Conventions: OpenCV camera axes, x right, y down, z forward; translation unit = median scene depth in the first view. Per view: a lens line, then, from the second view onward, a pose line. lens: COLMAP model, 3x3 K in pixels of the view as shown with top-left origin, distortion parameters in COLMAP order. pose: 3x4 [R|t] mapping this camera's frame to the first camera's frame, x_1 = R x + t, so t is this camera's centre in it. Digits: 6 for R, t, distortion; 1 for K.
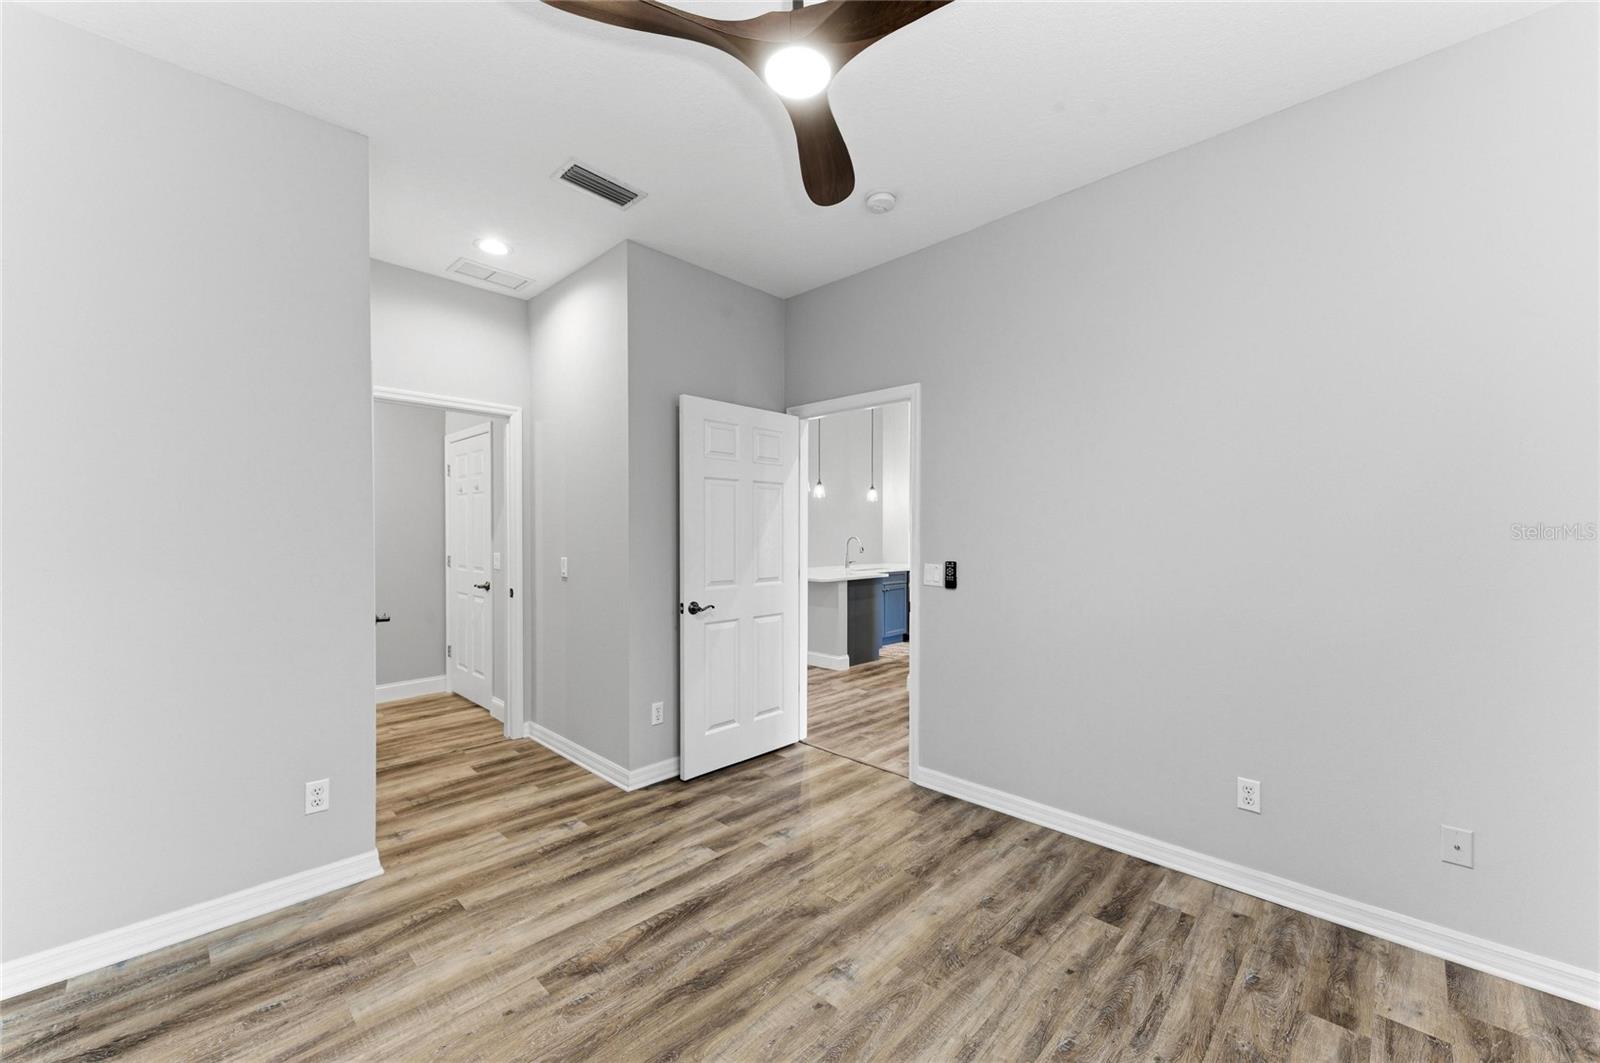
lens RADIAL K [[623.6, 0, 796.4], [0, 623.6, 547.0], [0, 0, 1]] dist [0.013716, -0.006869]
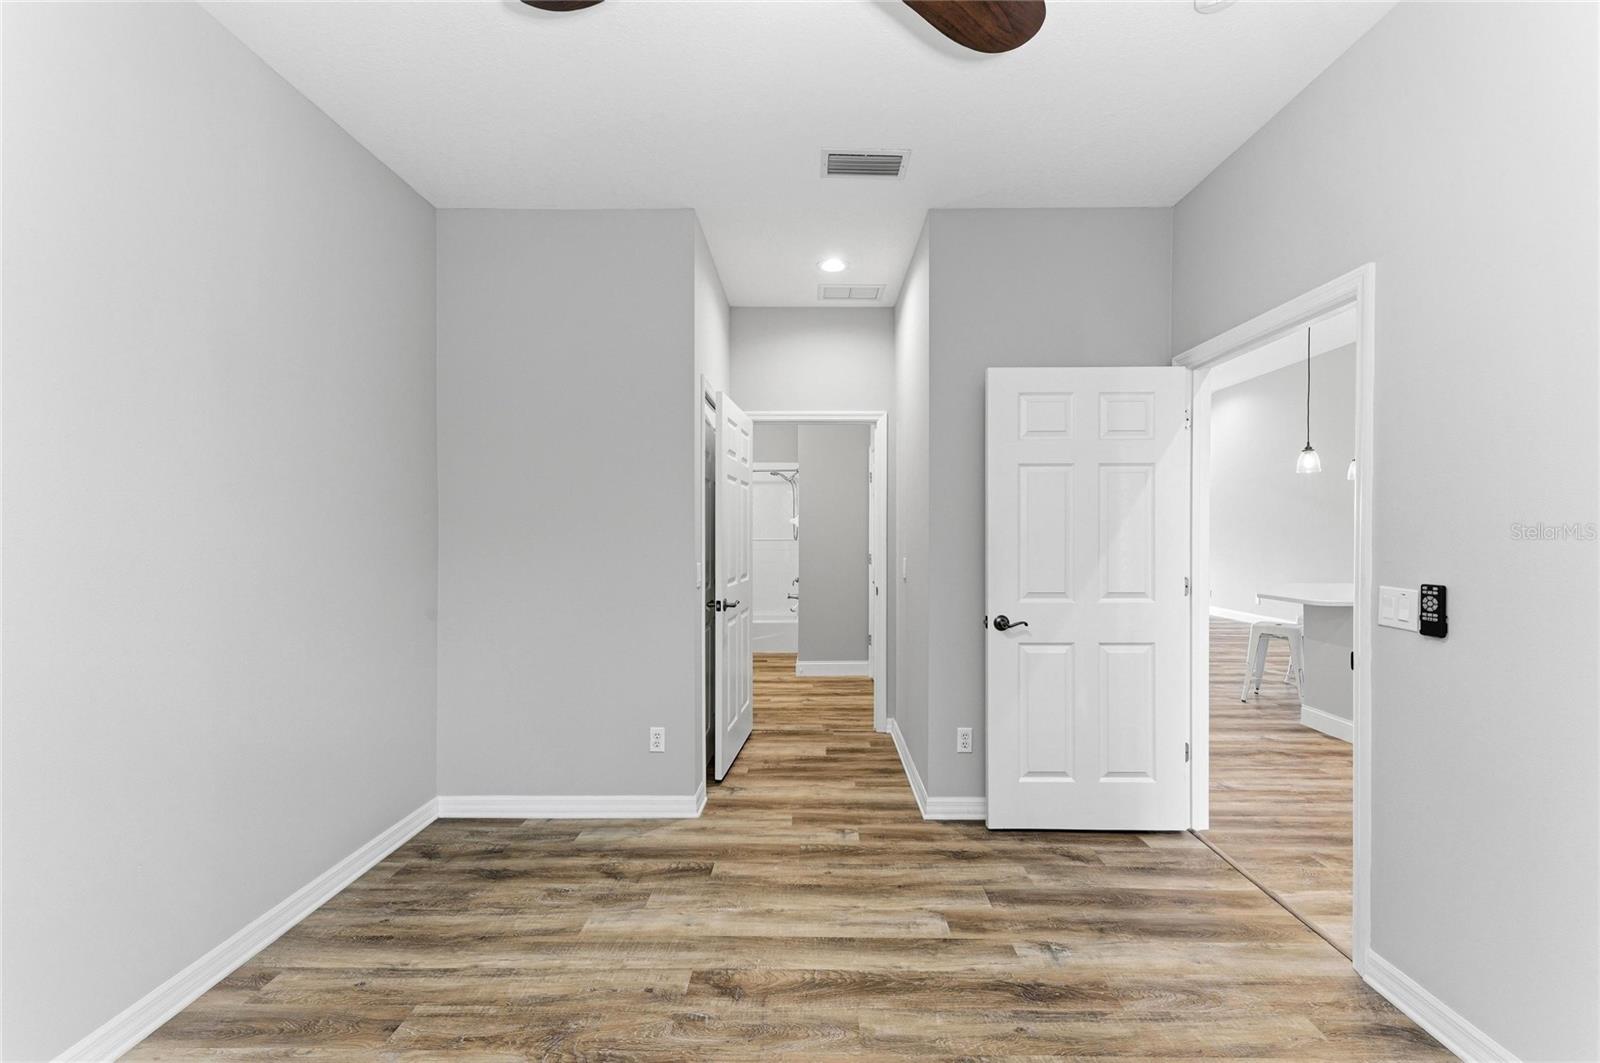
lens RADIAL K [[612.4, 0, 808.3], [0, 612.4, 541.4], [0, 0, 1]] dist [0.017144, -0.006446]
pose [[0.689128, 0.006066, -0.724614, 0.288415], [-0.014982, 0.999870, -0.005878, -0.002369], [0.724484, 0.014907, 0.689130, 0.292875]]
